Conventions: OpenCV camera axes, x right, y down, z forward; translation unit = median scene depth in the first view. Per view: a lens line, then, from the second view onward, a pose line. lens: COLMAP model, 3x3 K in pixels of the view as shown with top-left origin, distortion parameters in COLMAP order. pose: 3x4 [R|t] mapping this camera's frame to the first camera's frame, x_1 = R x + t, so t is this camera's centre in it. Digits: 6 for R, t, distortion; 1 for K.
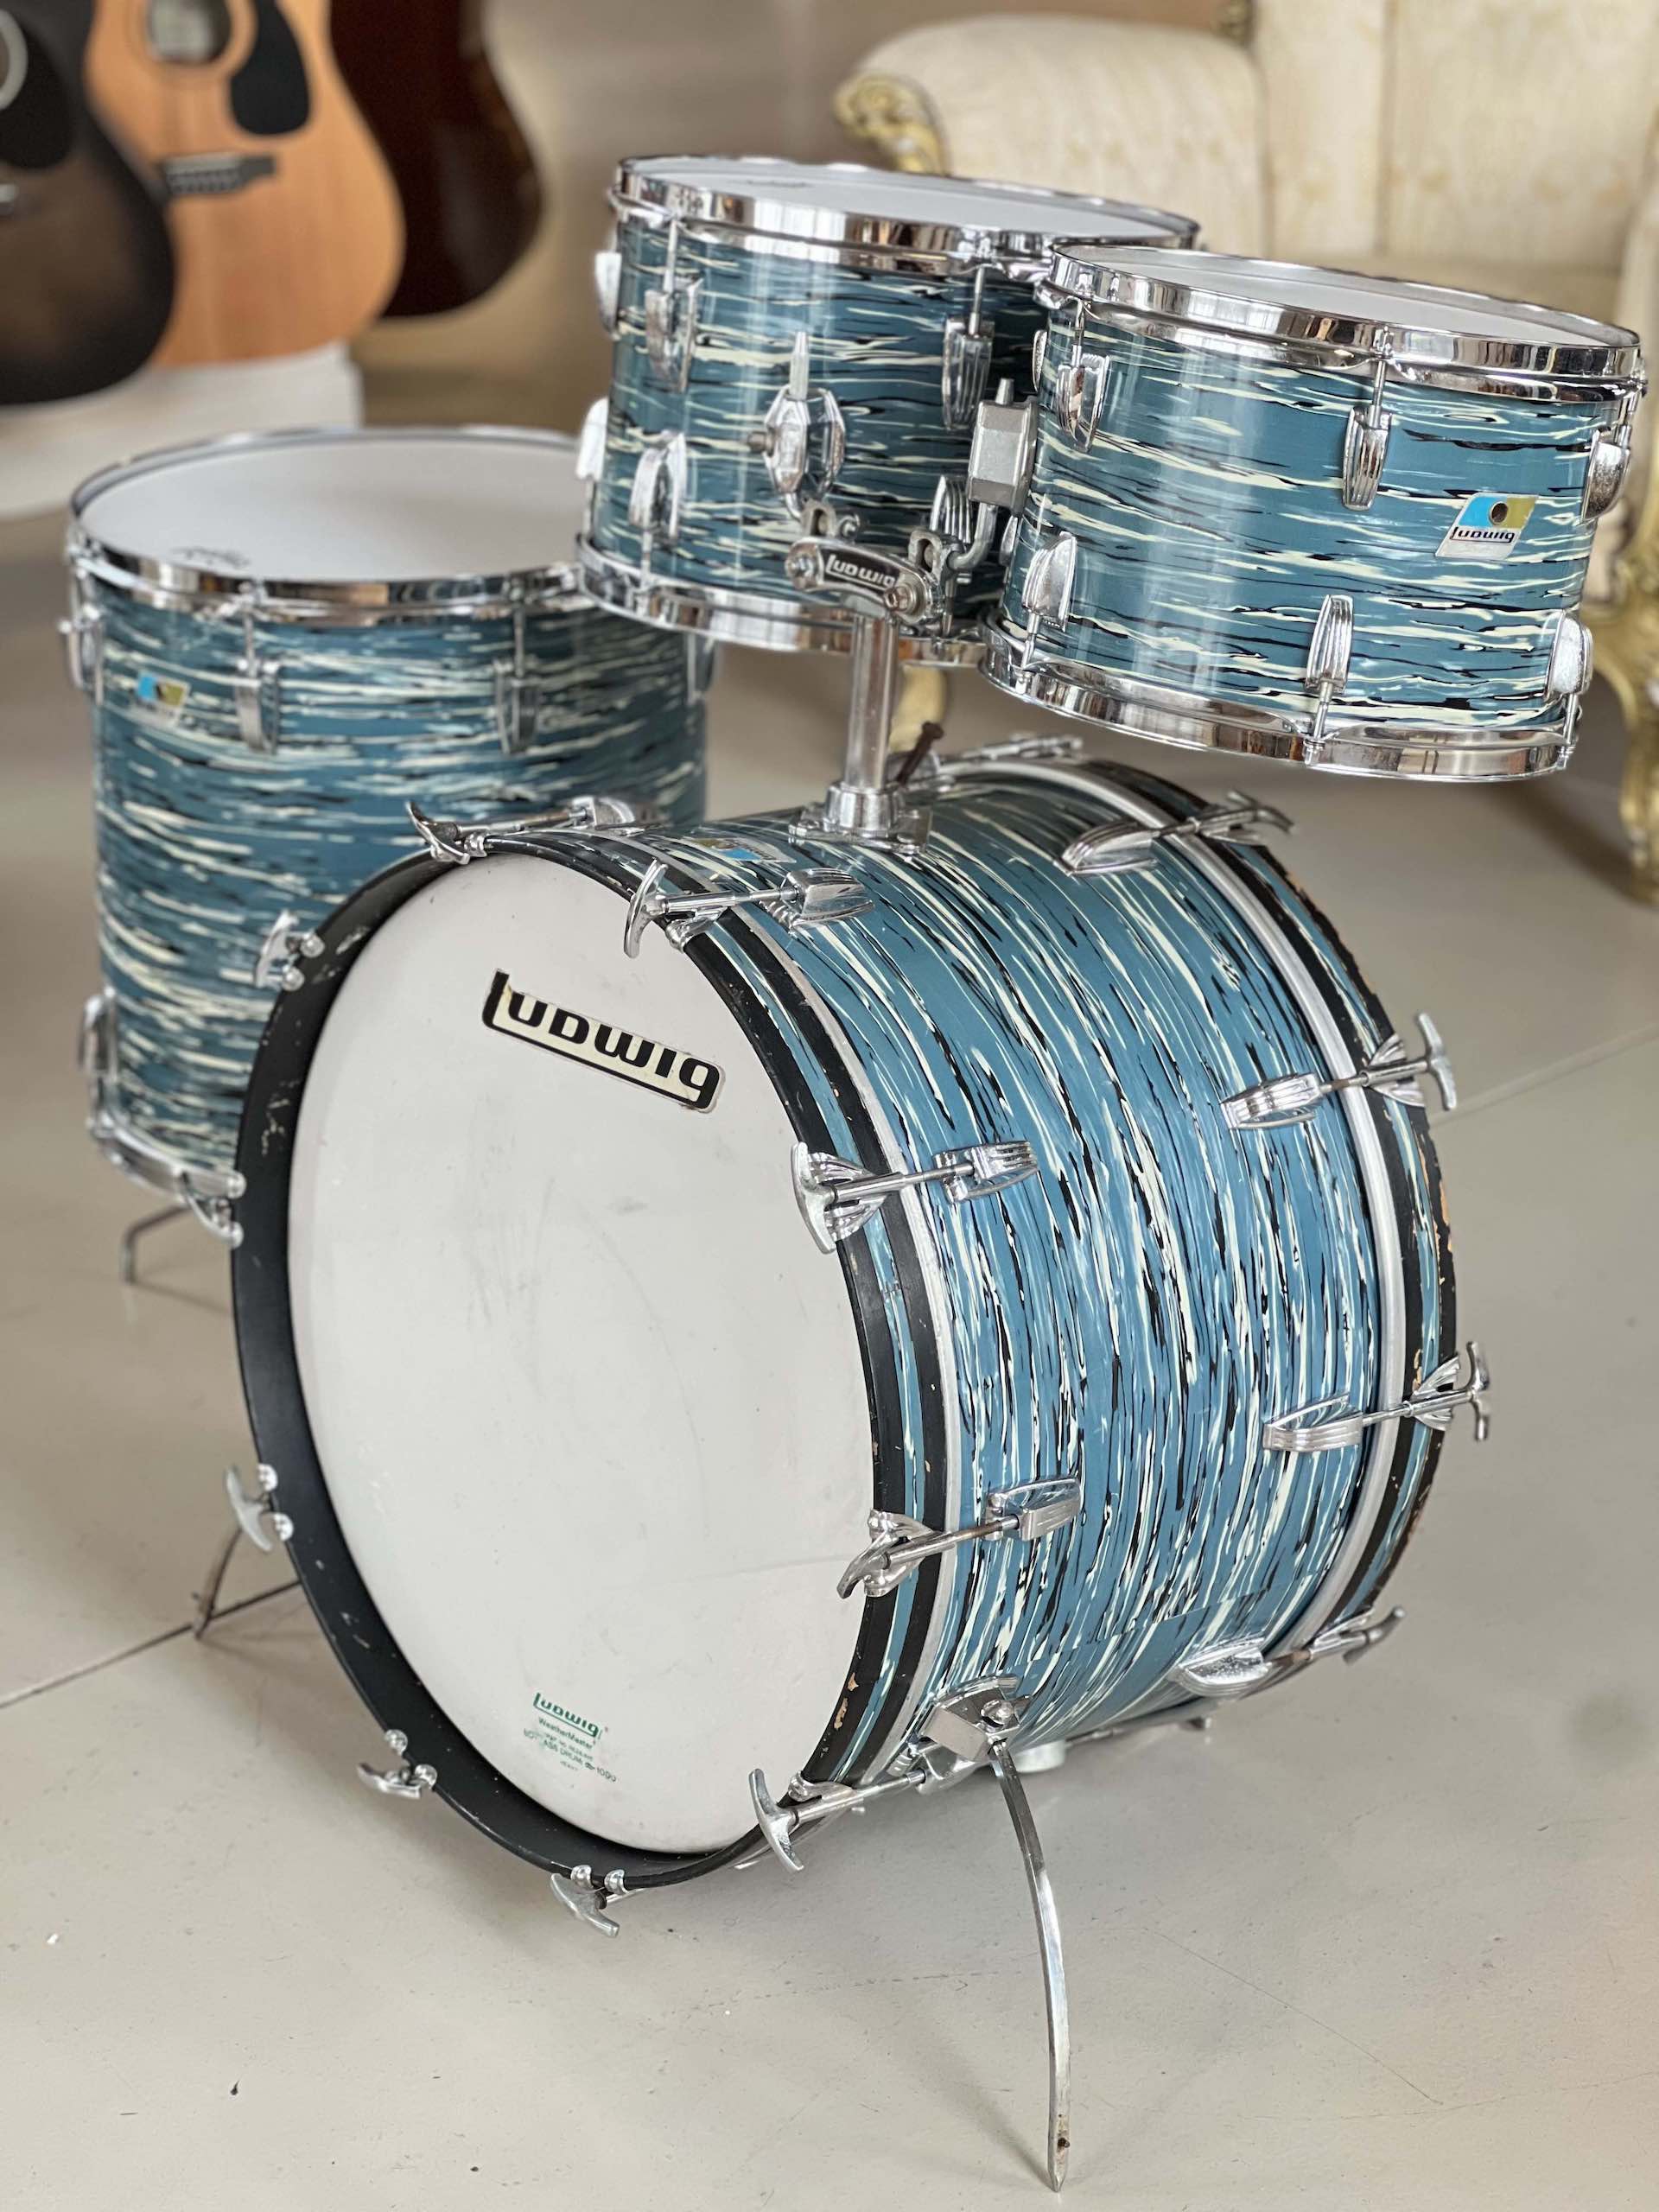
lens RADIAL K [[4918.2, 0, 830.0], [0, 4918.2, 1104.7], [0, 0, 1]] dist [0.107183, 0.000000]
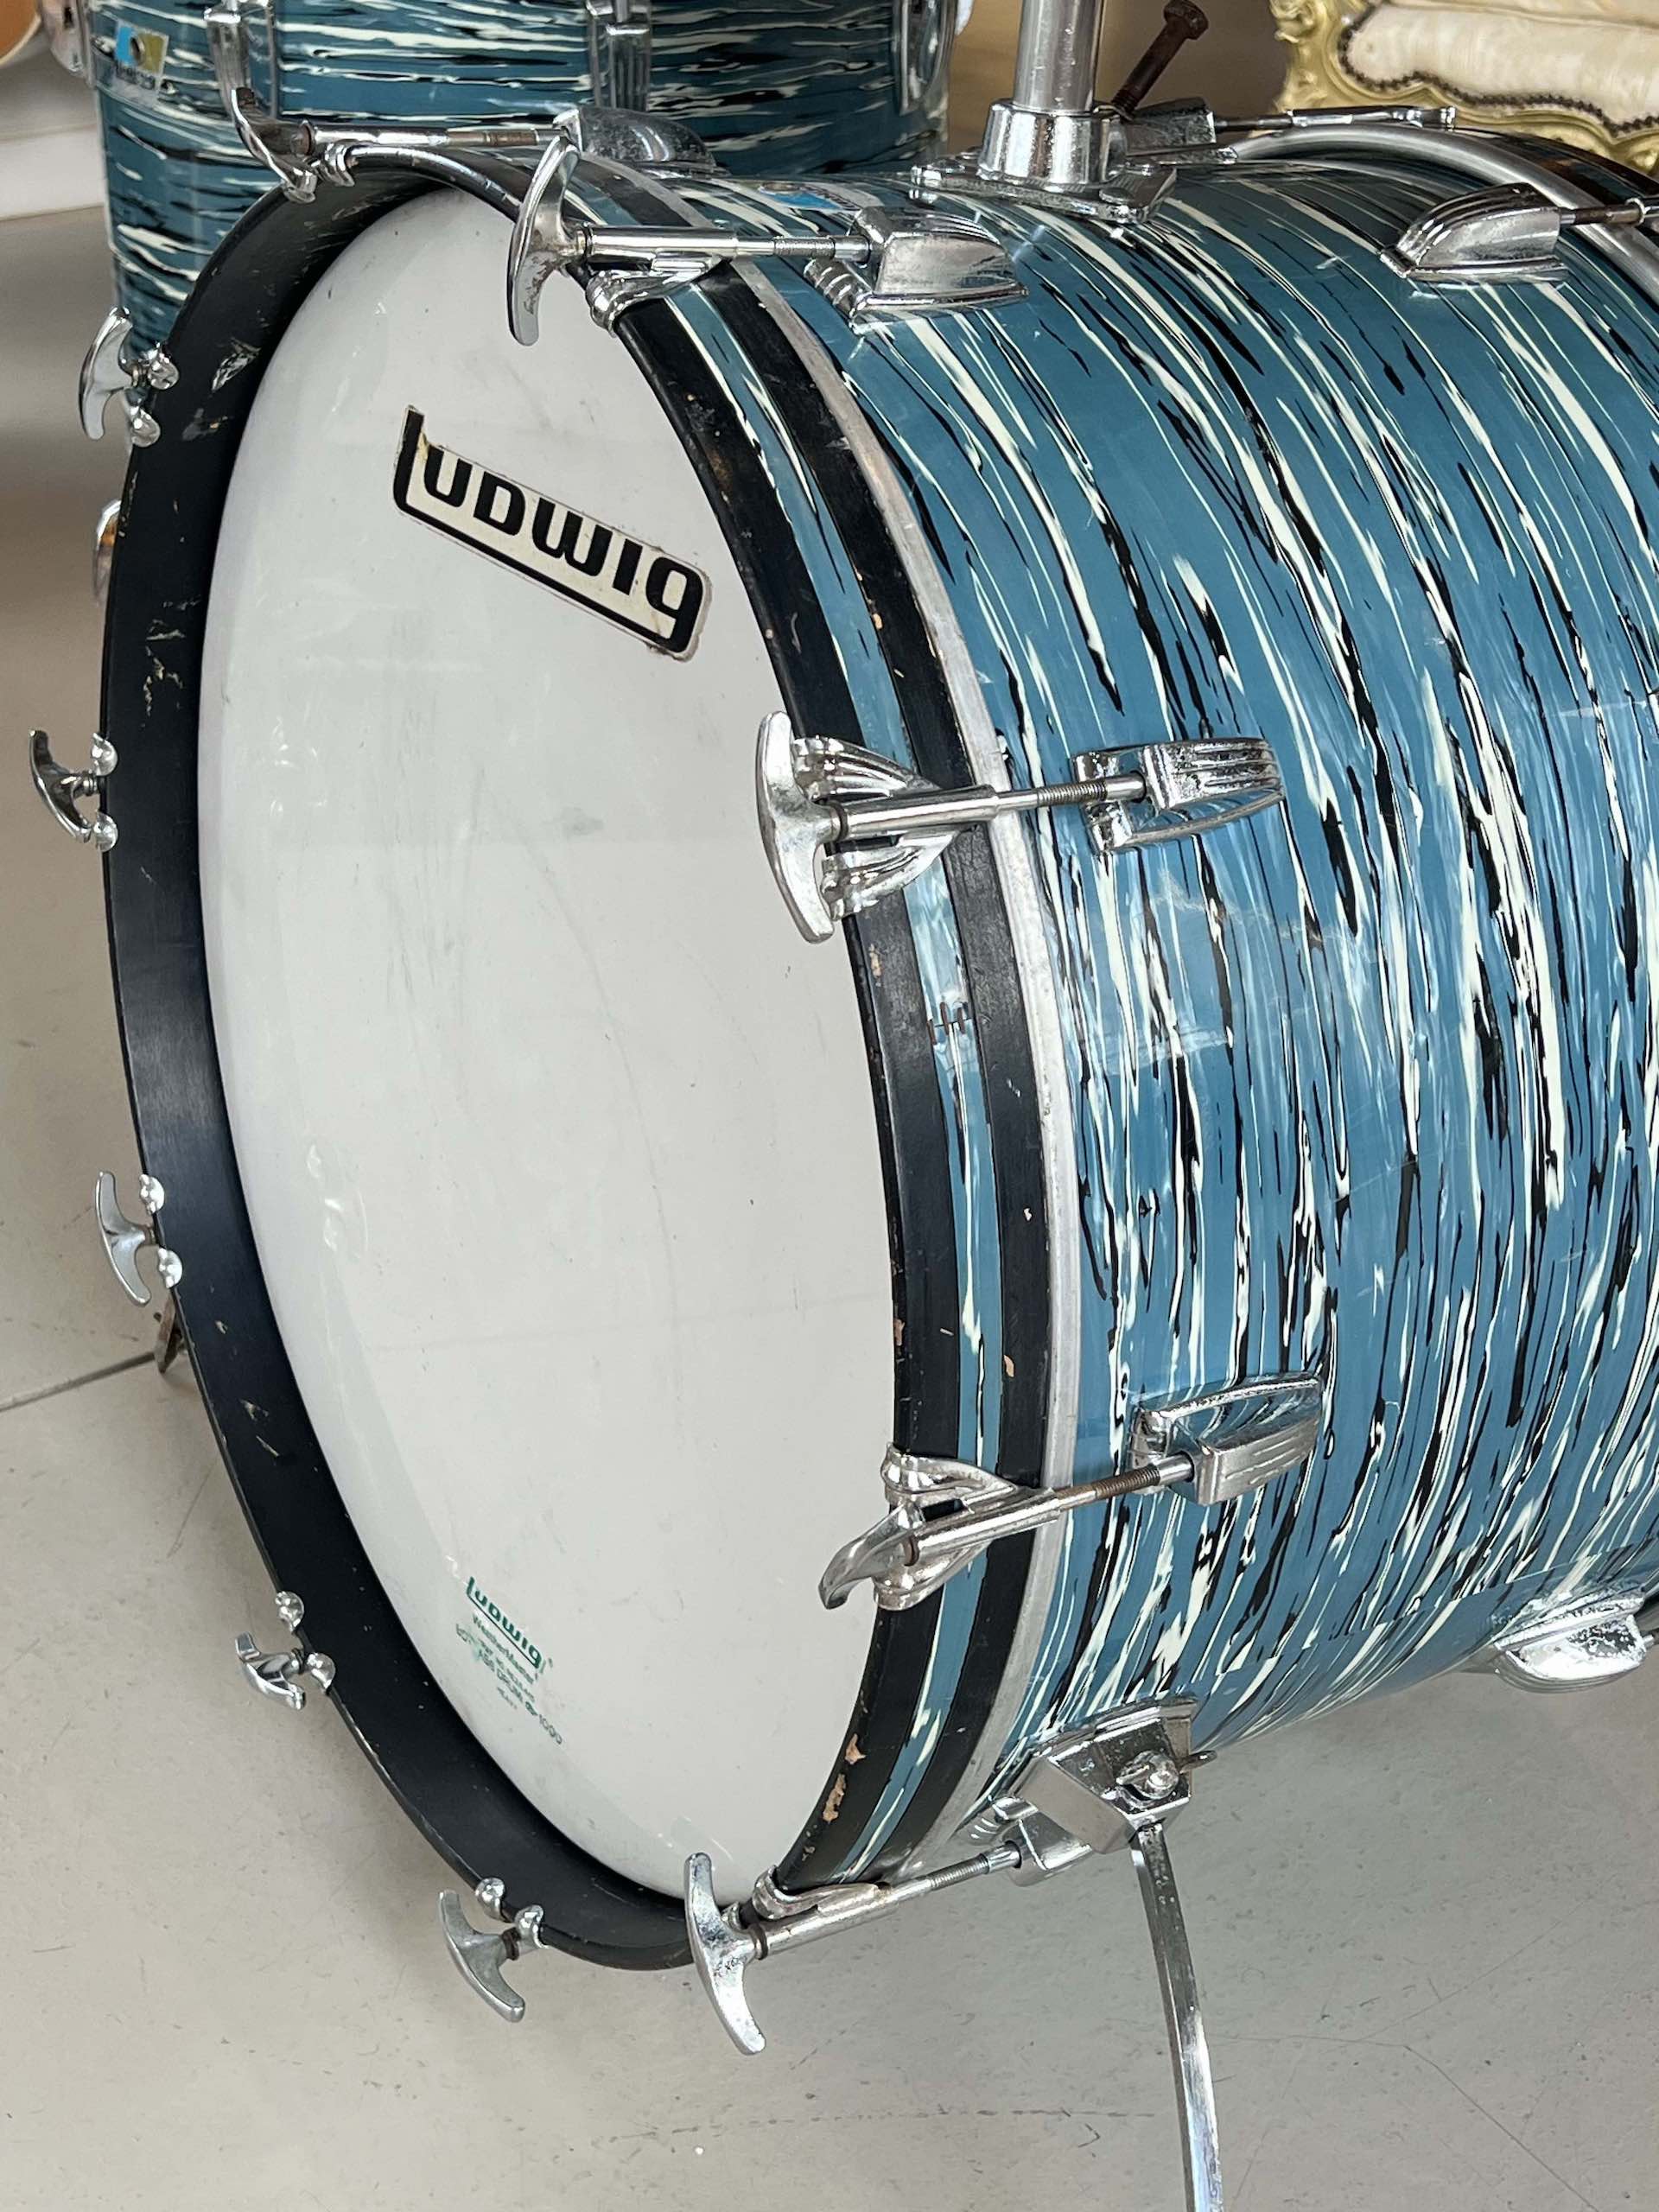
lens RADIAL K [[3214.6, 0, 821.3], [0, 3214.6, 1098.9], [0, 0, 1]] dist [0.080013, 0.000000]
pose [[0.986835, 0.068863, -0.146335, 0.044468], [-0.052747, 0.992387, 0.111291, 0.009224], [0.152885, -0.102107, 0.982955, 0.629929]]
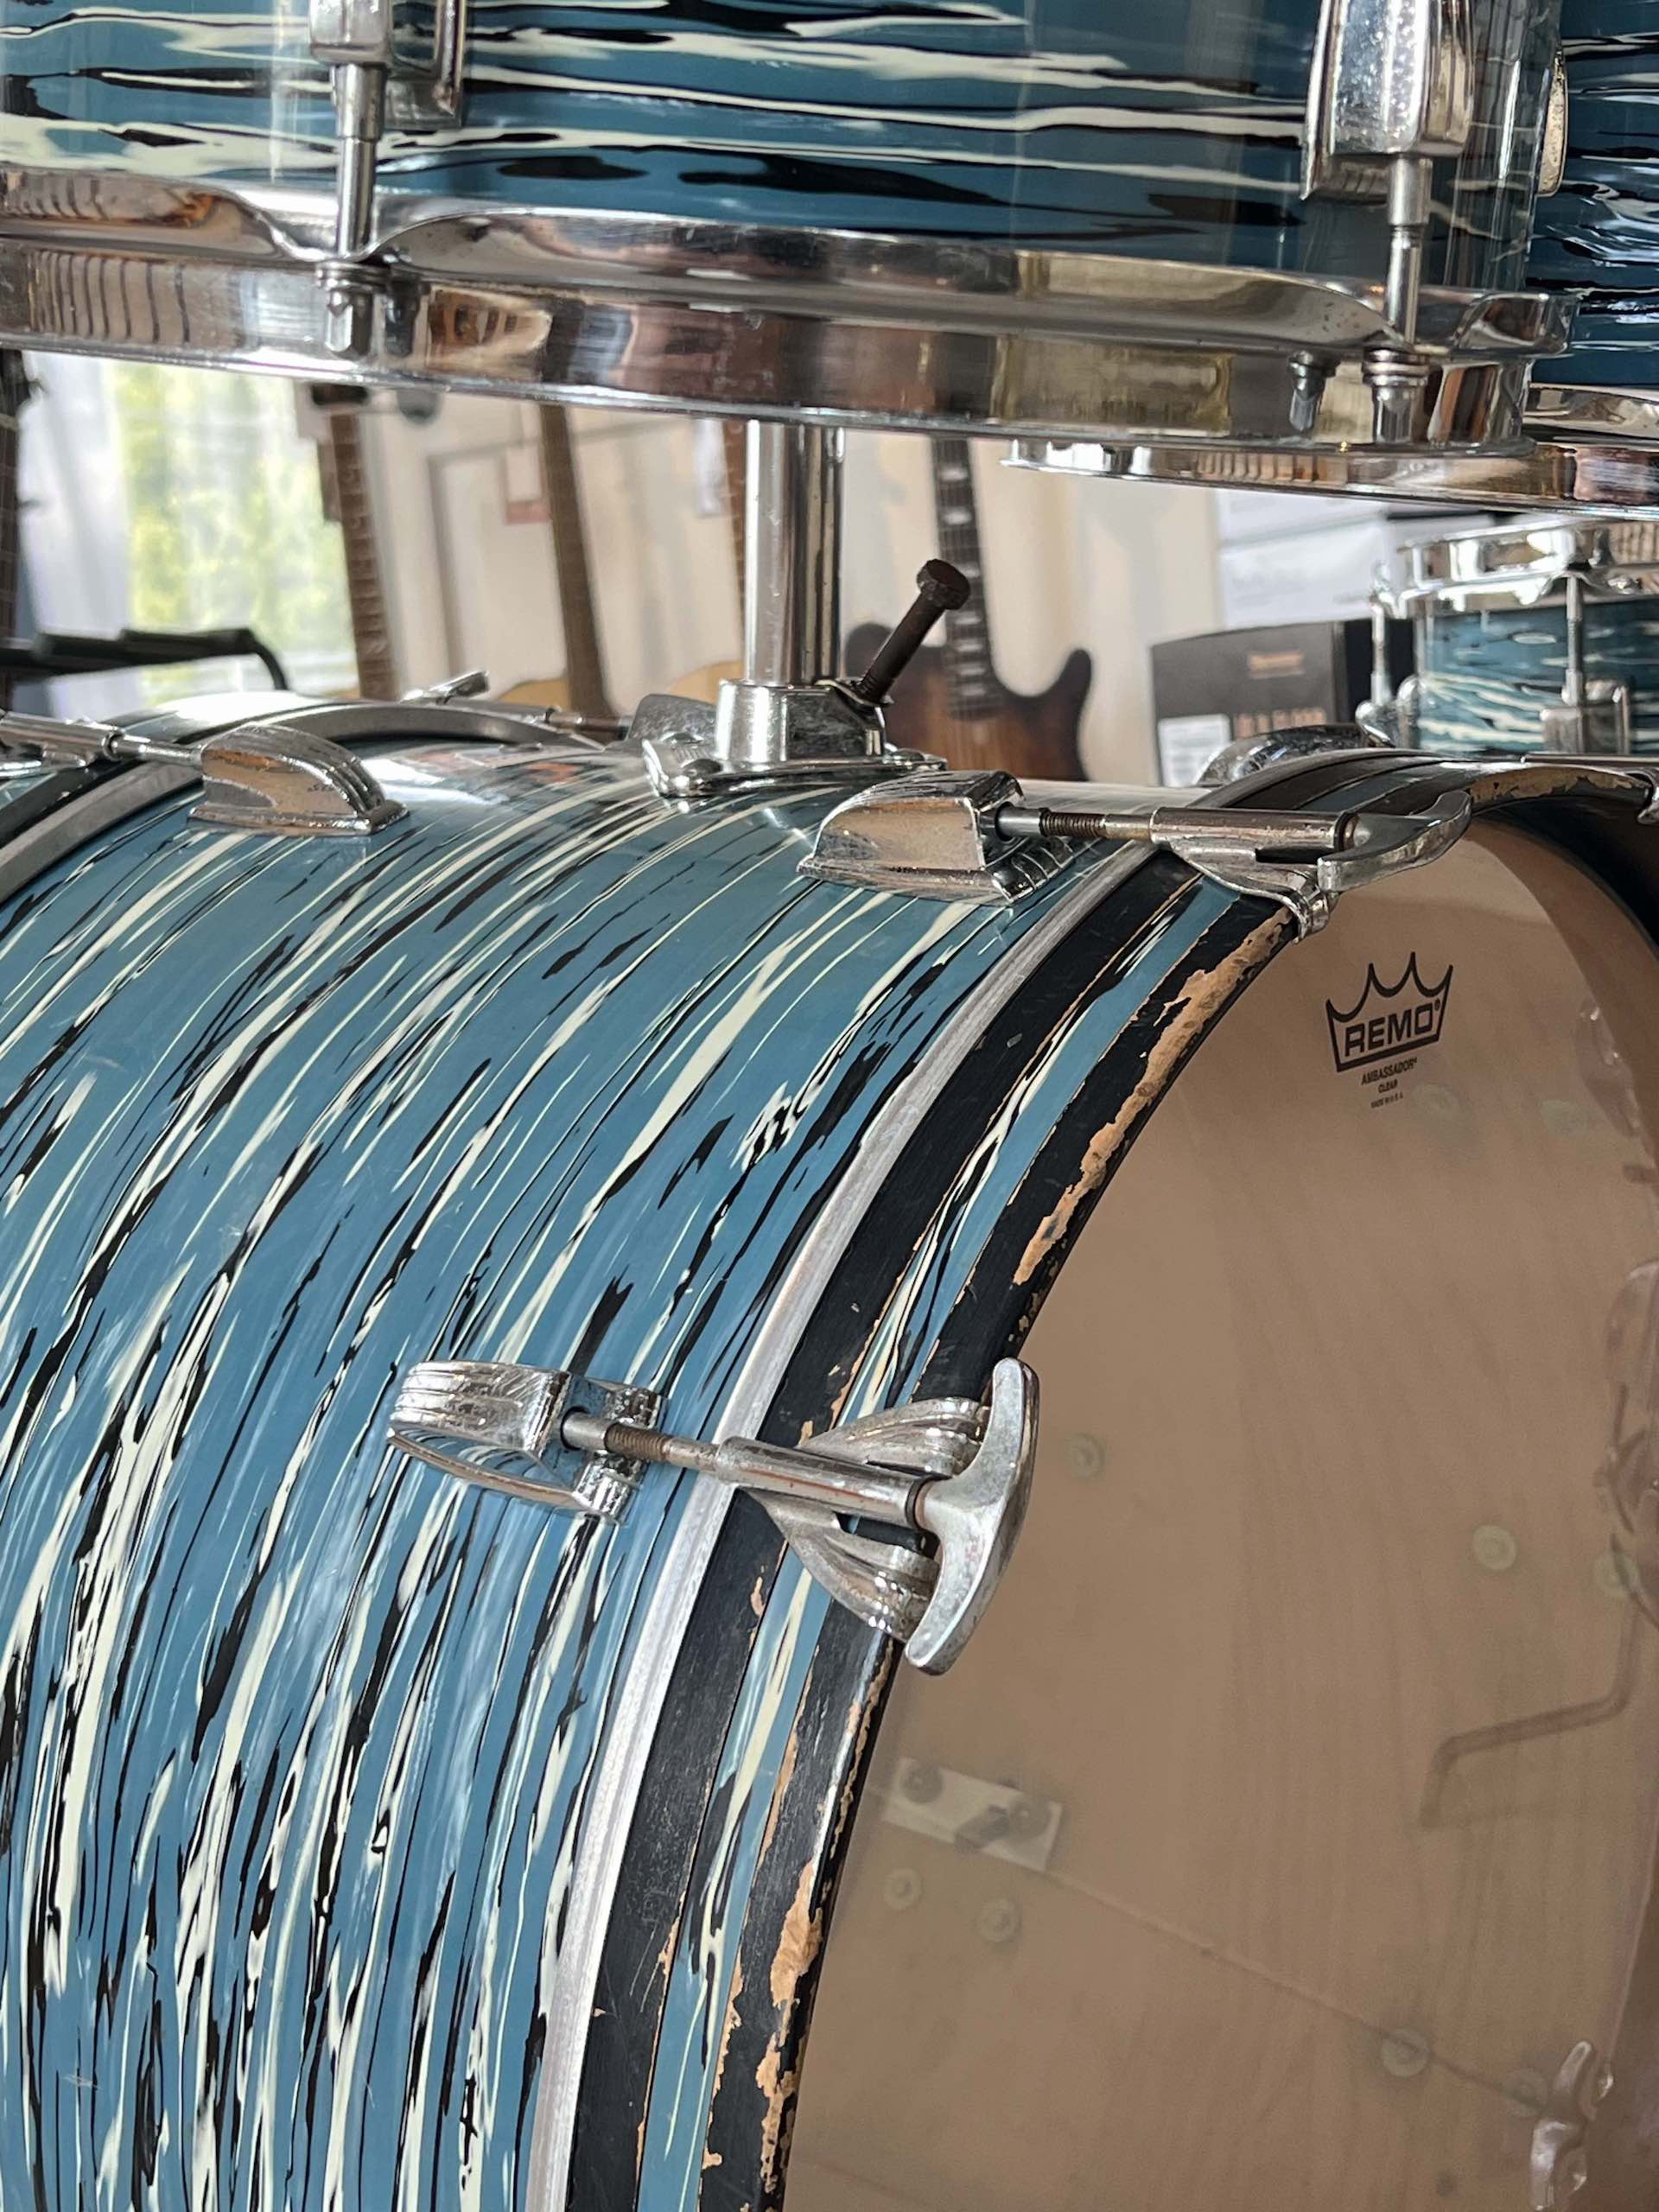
lens RADIAL K [[3214.6, 0, 826.1], [0, 3214.6, 1121.6], [0, 0, 1]] dist [0.080013, 0.000000]
pose [[0.193596, 0.116912, -0.974090, 0.329405], [-0.288486, 0.955764, 0.057377, -0.043303], [0.937708, 0.269903, 0.218759, 0.968773]]
